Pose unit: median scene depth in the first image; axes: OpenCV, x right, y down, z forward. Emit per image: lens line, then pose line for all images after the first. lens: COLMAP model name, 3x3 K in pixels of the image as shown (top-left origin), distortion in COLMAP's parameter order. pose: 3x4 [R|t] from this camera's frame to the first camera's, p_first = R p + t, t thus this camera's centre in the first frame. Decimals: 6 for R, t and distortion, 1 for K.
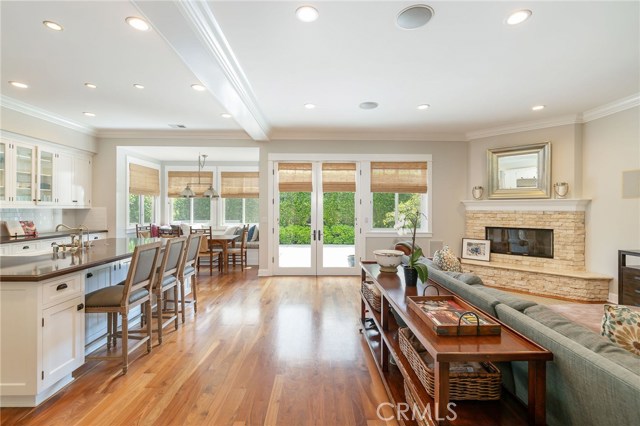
lens RADIAL K [[289.5, 0, 319.8], [0, 289.5, 208.5], [0, 0, 1]] dist [0.000338, 0.000201]
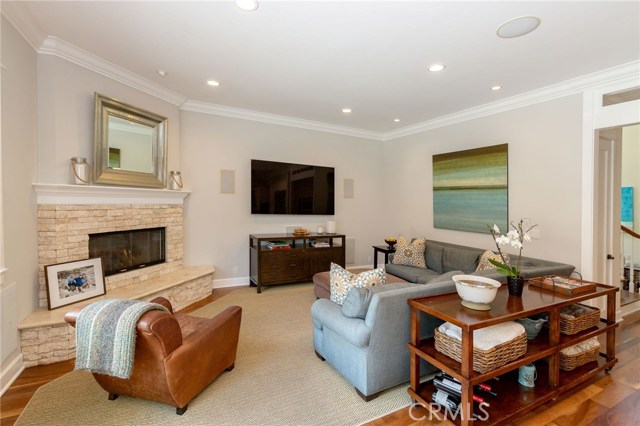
lens RADIAL K [[289.5, 0, 319.8], [0, 289.5, 208.5], [0, 0, 1]] dist [0.000338, 0.000201]
pose [[-0.446137, -0.021365, 0.894709, -0.108889], [-0.010828, 0.999771, 0.018475, 0.000044], [-0.894899, -0.001445, -0.446266, 0.893192]]
